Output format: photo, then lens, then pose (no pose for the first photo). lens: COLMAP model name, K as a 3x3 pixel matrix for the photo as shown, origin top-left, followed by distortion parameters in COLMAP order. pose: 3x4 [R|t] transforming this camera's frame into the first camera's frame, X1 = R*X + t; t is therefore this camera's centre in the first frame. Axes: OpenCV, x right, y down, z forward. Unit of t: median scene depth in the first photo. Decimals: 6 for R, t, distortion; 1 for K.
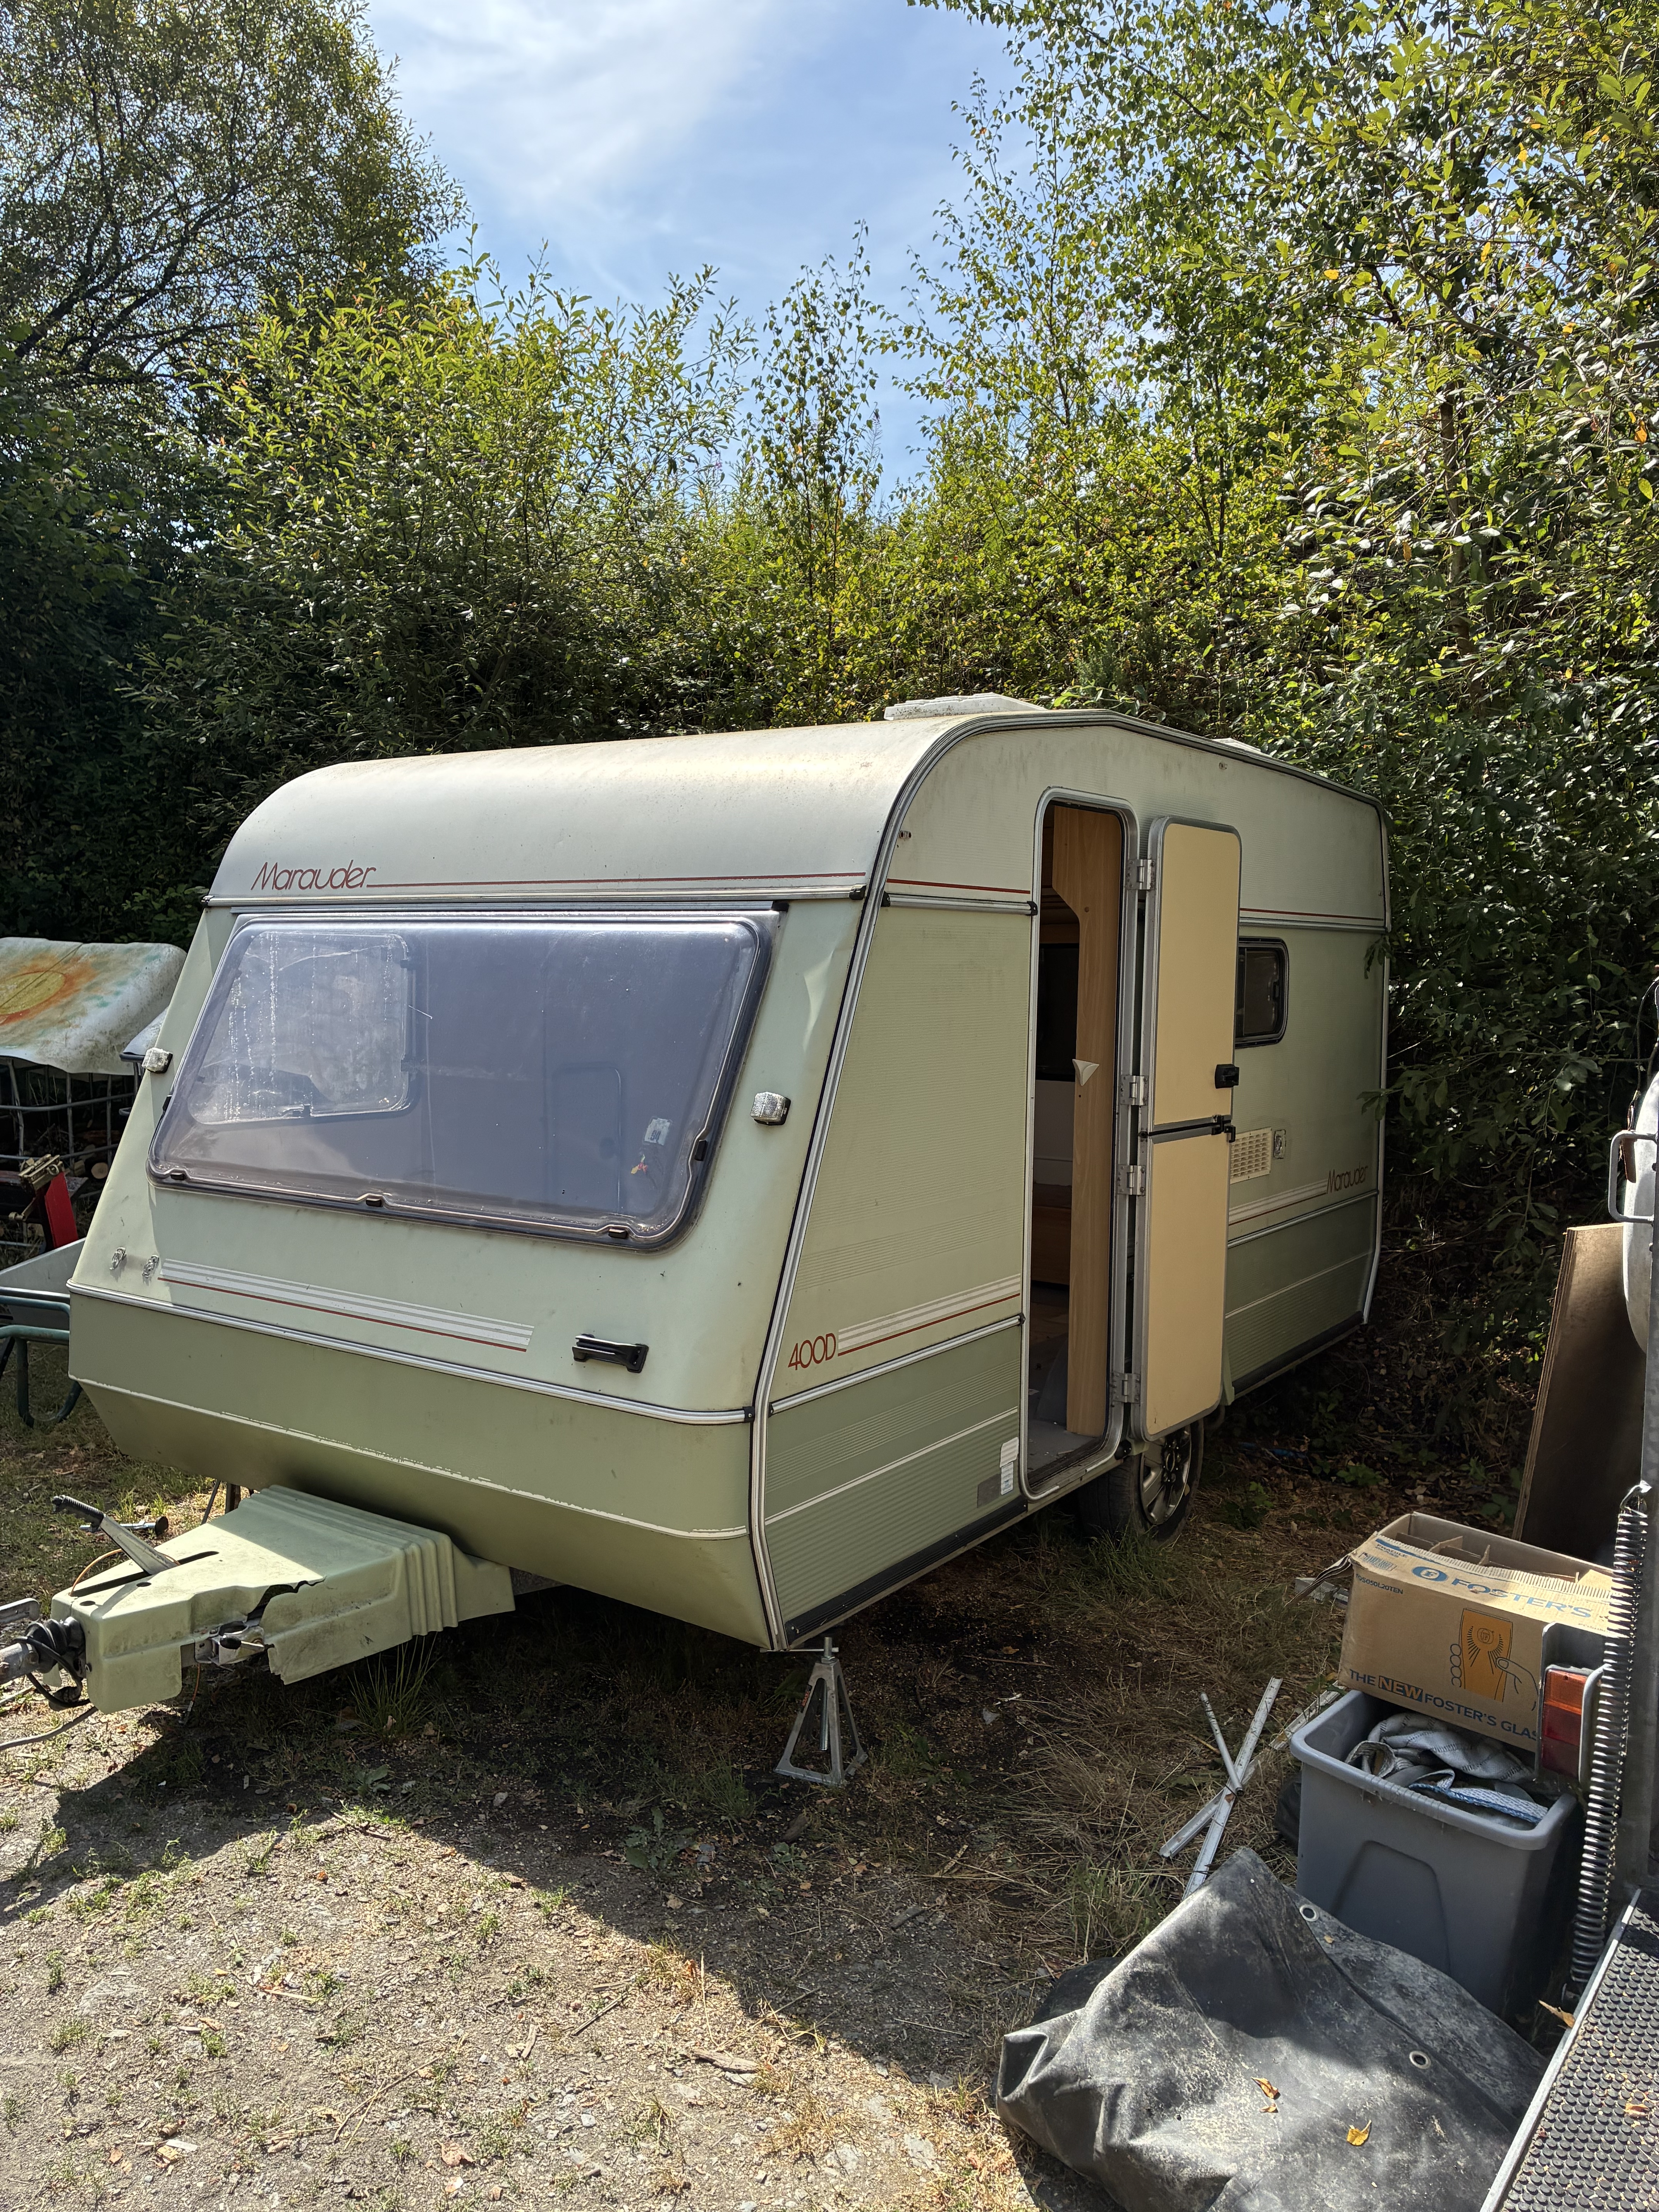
lens RADIAL K [[1661.0, 0, 809.0], [0, 1661.0, 1101.8], [0, 0, 1]] dist [0.043860, -0.036316]
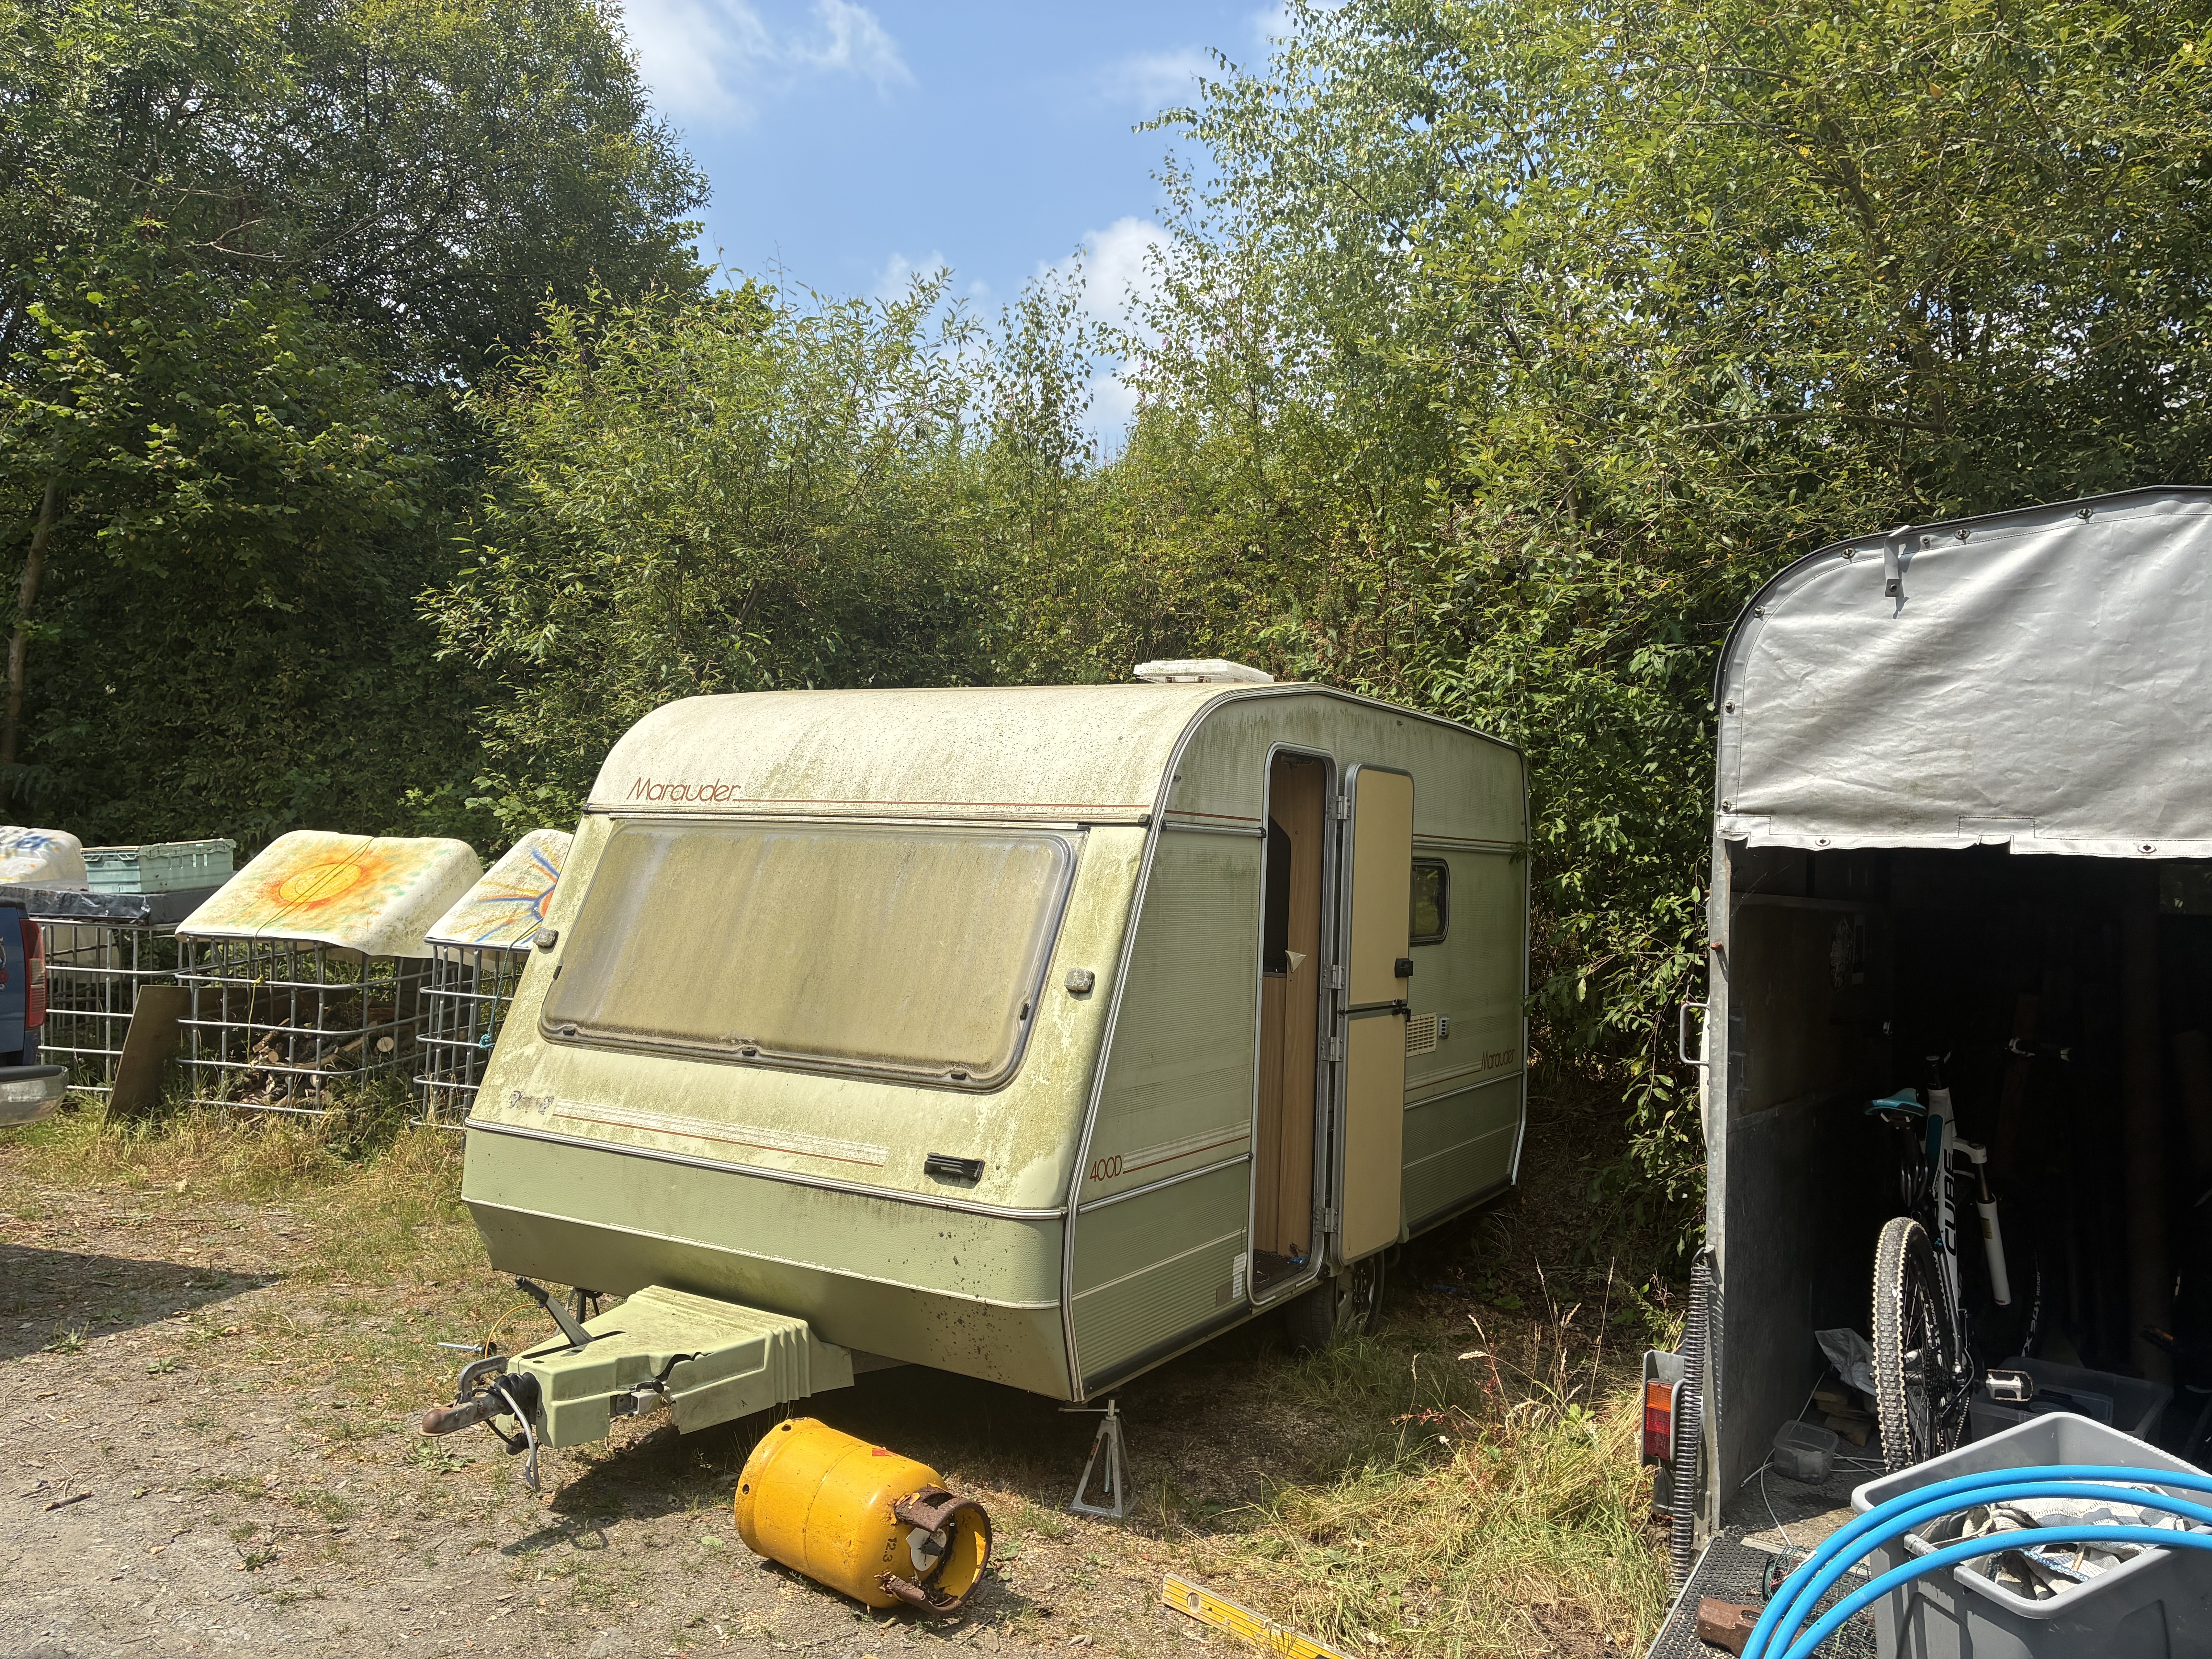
lens RADIAL K [[1661.0, 0, 1121.6], [0, 1661.0, 821.4], [0, 0, 1]] dist [0.043860, -0.036316]
pose [[0.995064, 0.026411, 0.095653, -0.086213], [-0.015677, 0.993666, -0.111271, 0.018353], [-0.097986, 0.109222, 0.989176, -0.235906]]
